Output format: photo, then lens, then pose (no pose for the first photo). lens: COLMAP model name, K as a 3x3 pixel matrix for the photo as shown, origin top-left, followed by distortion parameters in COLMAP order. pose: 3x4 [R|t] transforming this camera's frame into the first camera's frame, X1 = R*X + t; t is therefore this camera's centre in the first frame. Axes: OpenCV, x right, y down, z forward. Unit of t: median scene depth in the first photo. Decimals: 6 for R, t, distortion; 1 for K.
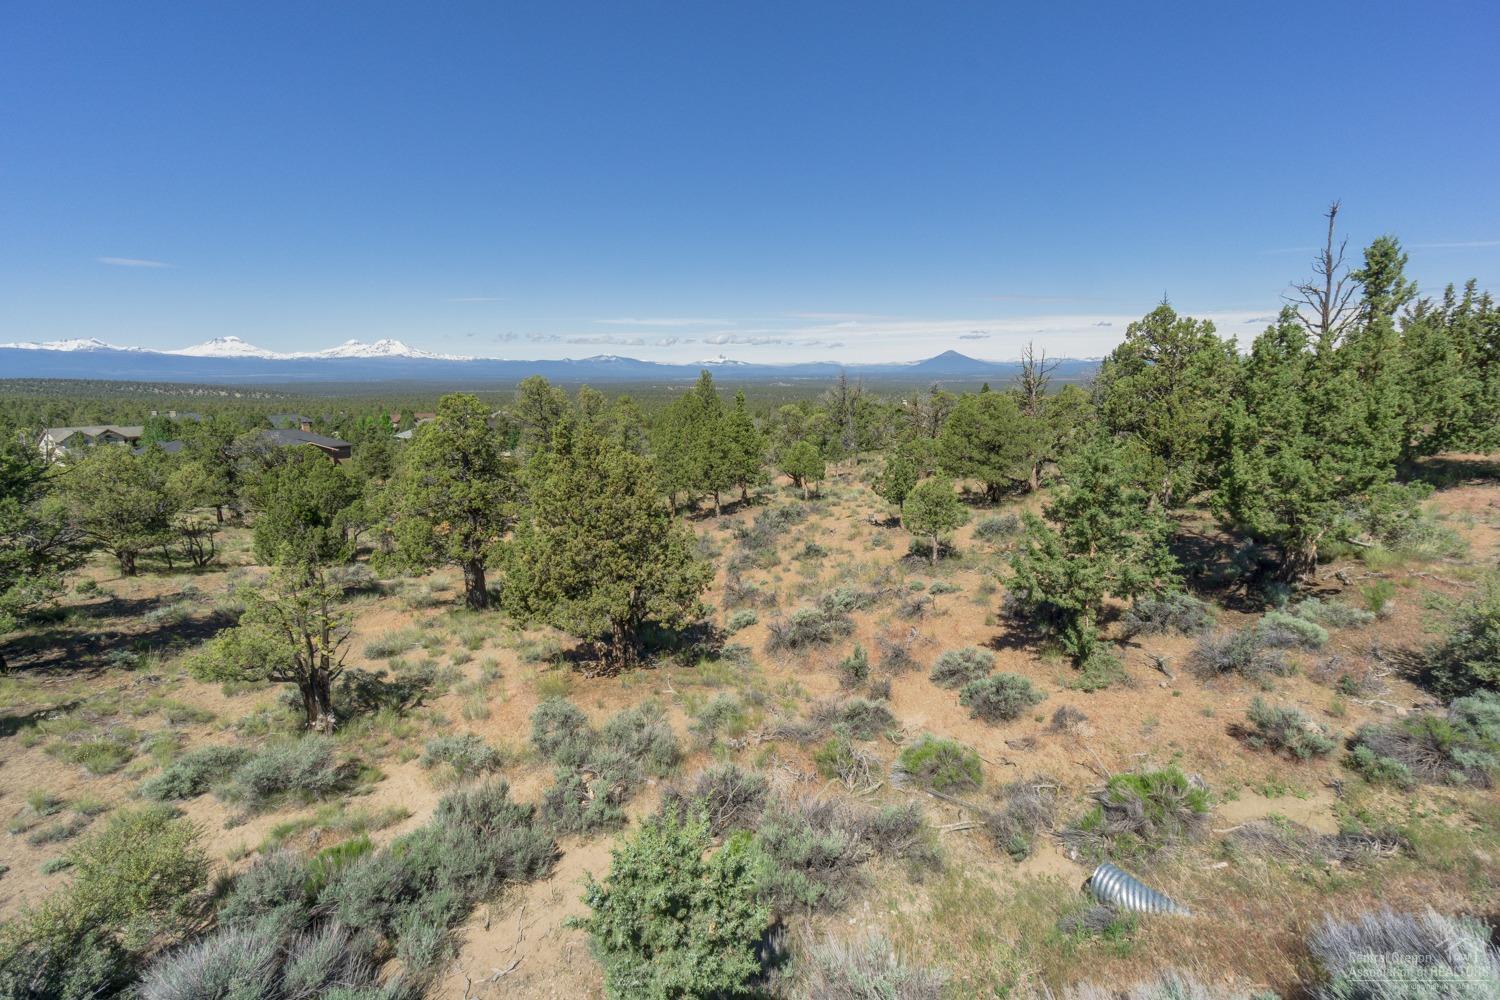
lens RADIAL K [[639.0, 0, 747.2], [0, 639.0, 492.8], [0, 0, 1]] dist [-0.005277, 0.001827]
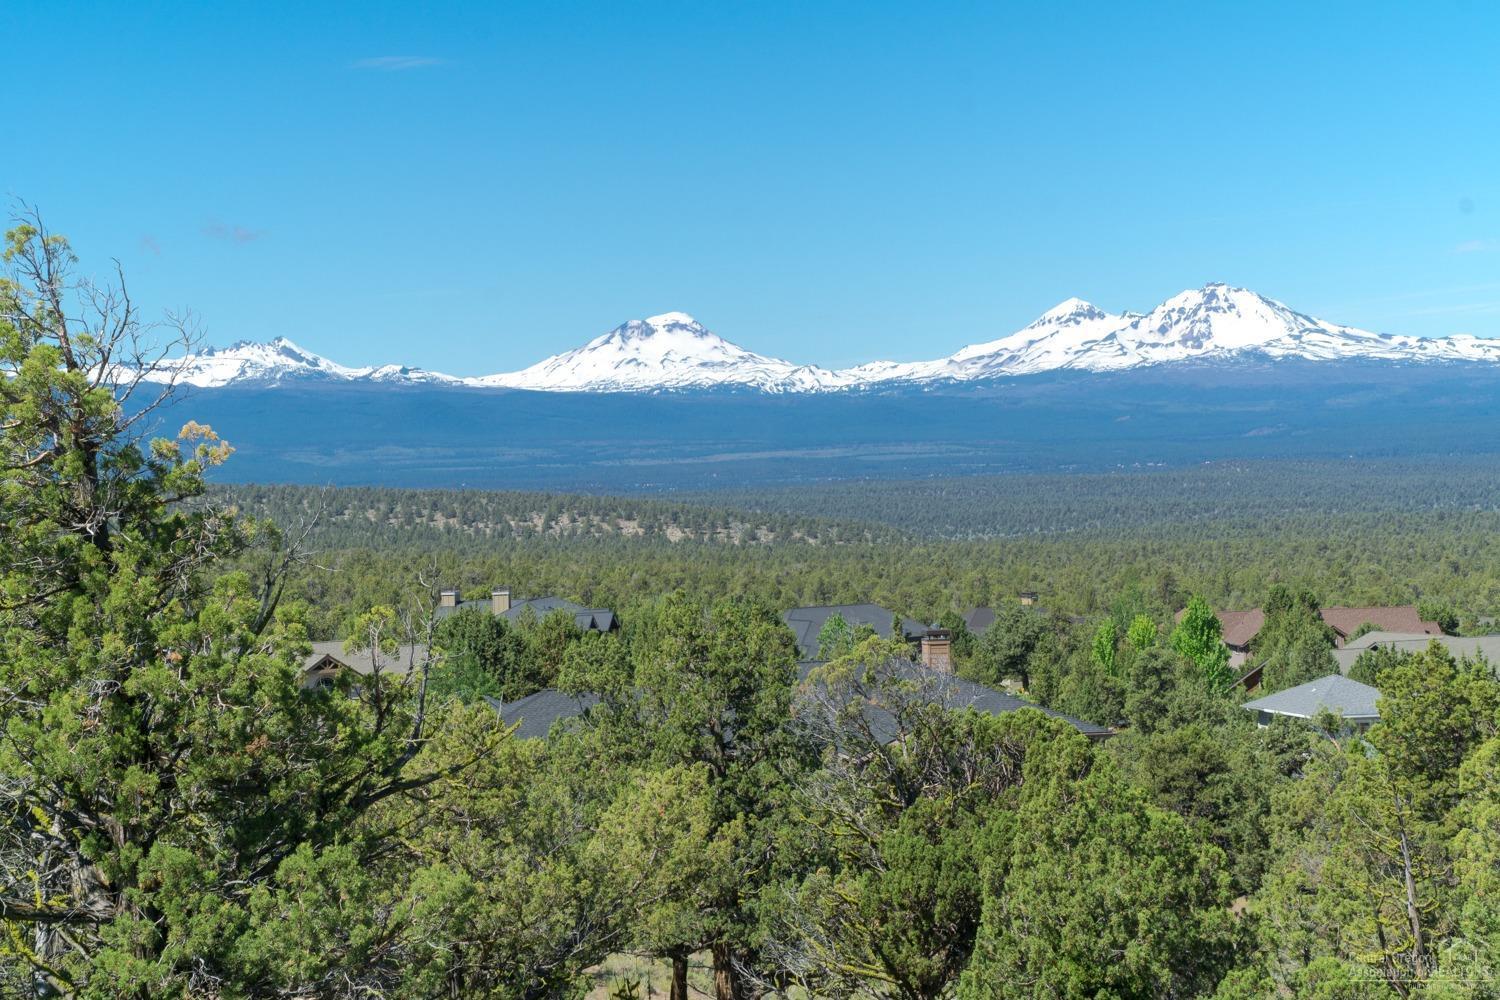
lens RADIAL K [[3156.1, 0, 747.1], [0, 3156.1, 493.4], [0, 0, 1]] dist [1.058520, 0.000000]
pose [[0.800228, -0.016896, -0.599458, -0.085205], [-0.079397, 0.987818, -0.133831, 0.023740], [0.594417, 0.154691, 0.789138, -0.062132]]
